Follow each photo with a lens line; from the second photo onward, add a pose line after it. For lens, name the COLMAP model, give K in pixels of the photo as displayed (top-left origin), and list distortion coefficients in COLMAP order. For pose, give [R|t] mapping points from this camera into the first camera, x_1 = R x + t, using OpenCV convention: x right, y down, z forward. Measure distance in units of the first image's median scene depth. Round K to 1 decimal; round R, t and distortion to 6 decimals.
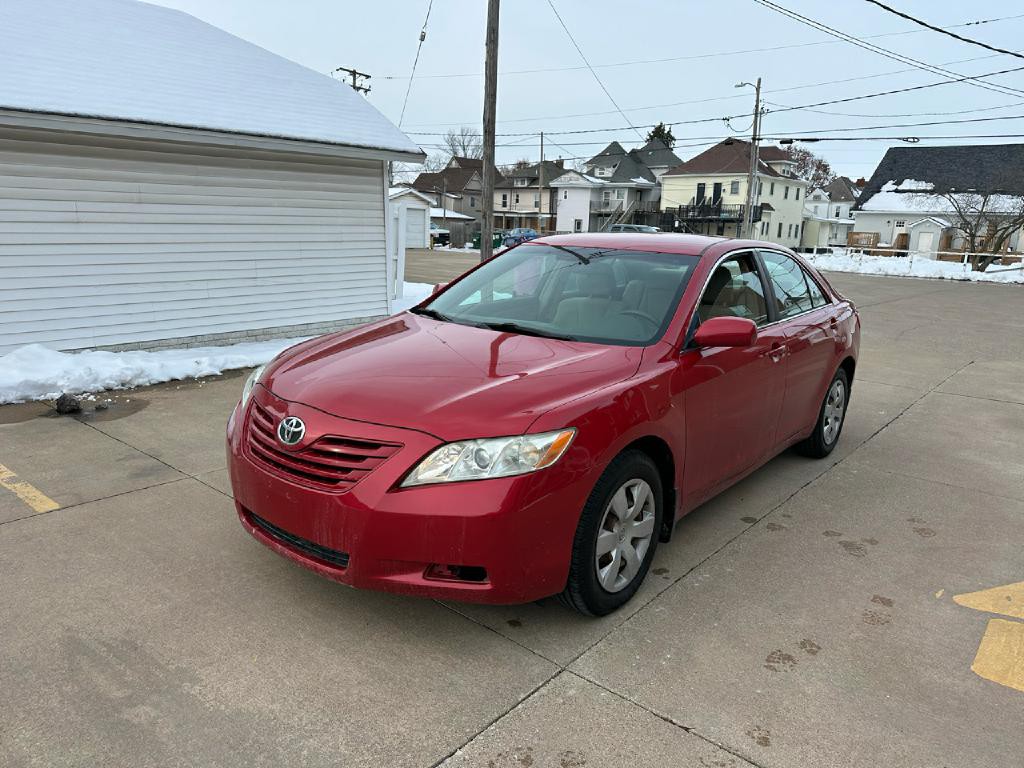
lens RADIAL K [[713.9, 0, 513.7], [0, 713.9, 385.1], [0, 0, 1]] dist [0.040202, -0.047756]
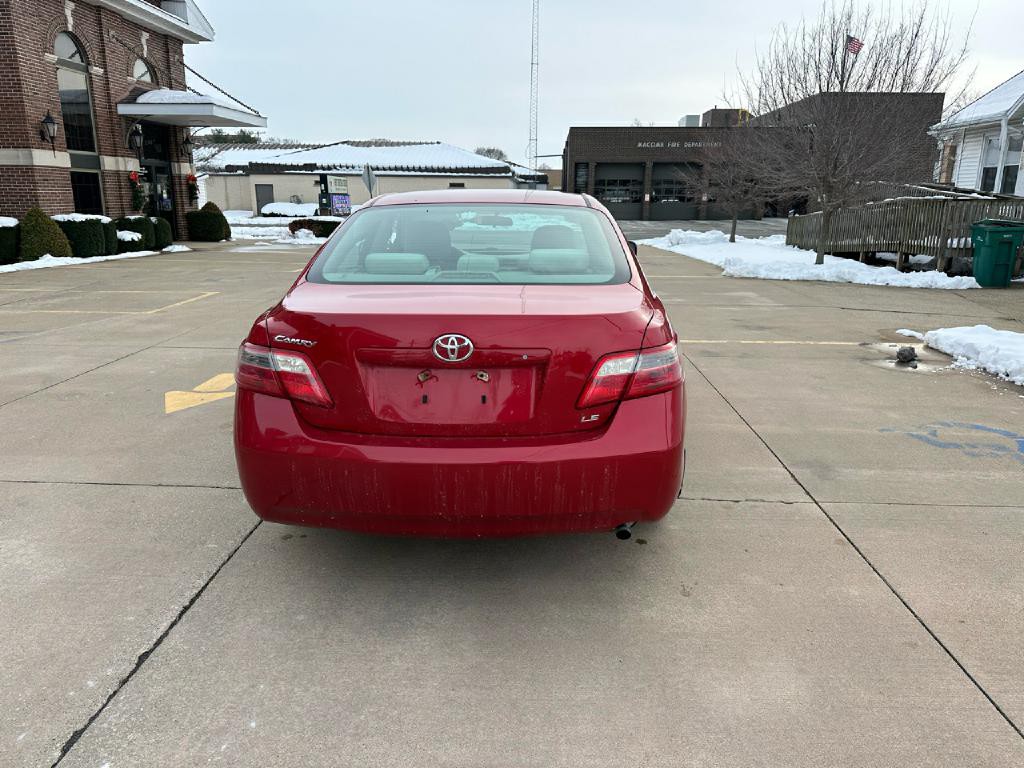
lens RADIAL K [[713.9, 0, 517.5], [0, 713.9, 379.7], [0, 0, 1]] dist [0.040202, -0.047756]
pose [[-0.788233, 0.113163, -0.604883, 0.095094], [-0.168668, 0.905575, 0.389210, -0.044297], [0.591811, 0.408813, -0.694717, 0.219642]]
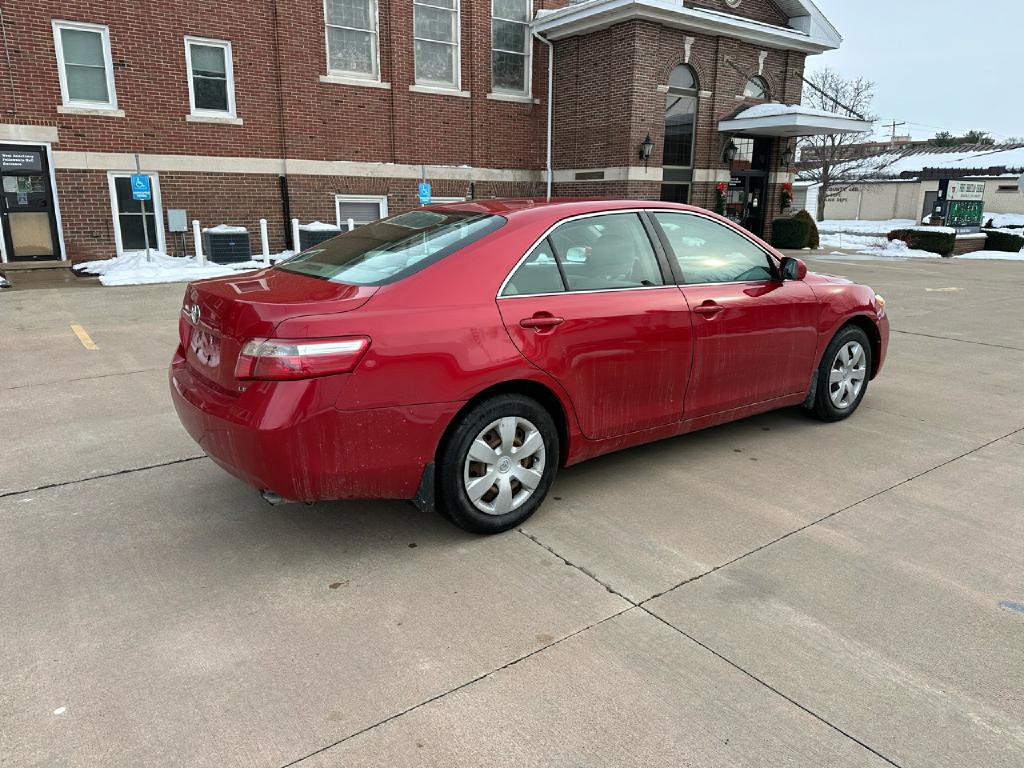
lens RADIAL K [[713.9, 0, 505.5], [0, 713.9, 384.5], [0, 0, 1]] dist [0.040202, -0.047756]
pose [[-0.967486, -0.099106, 0.232701, 0.003498], [0.018713, 0.889464, 0.456621, -0.052529], [-0.252233, 0.446129, -0.858689, 0.239670]]
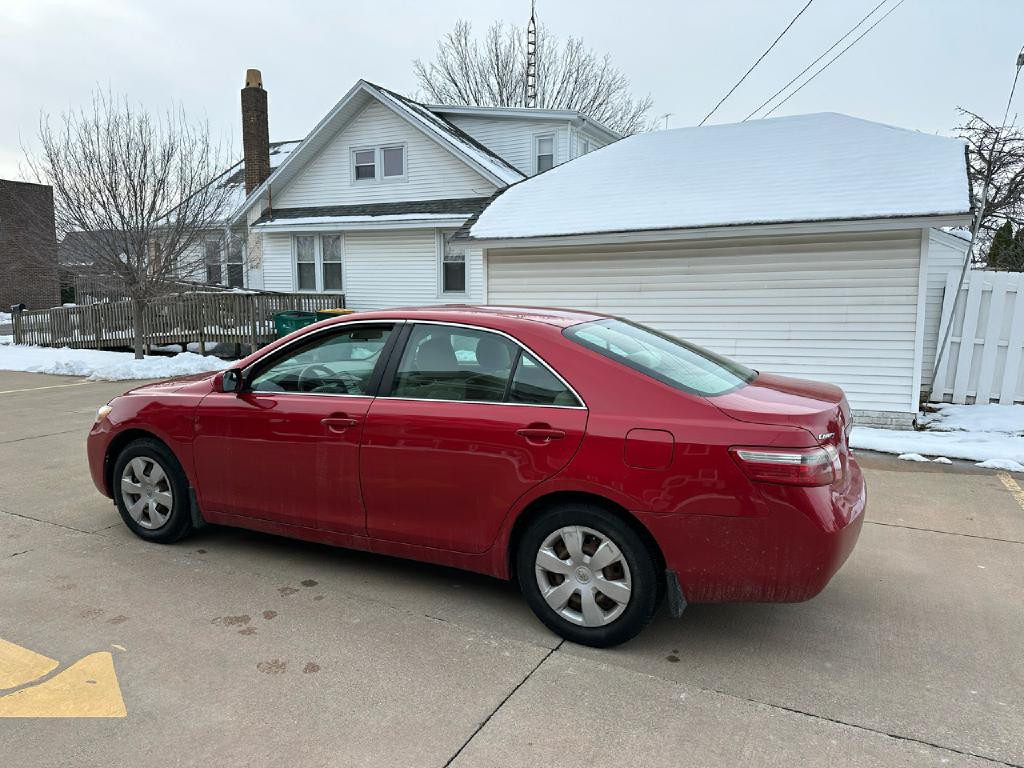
lens RADIAL K [[713.9, 0, 510.1], [0, 713.9, 384.3], [0, 0, 1]] dist [0.040202, -0.047756]
pose [[0.228668, 0.093738, -0.968981, 0.142914], [-0.212318, 0.976195, 0.044331, -0.019964], [0.950069, 0.195595, 0.243127, 0.103425]]
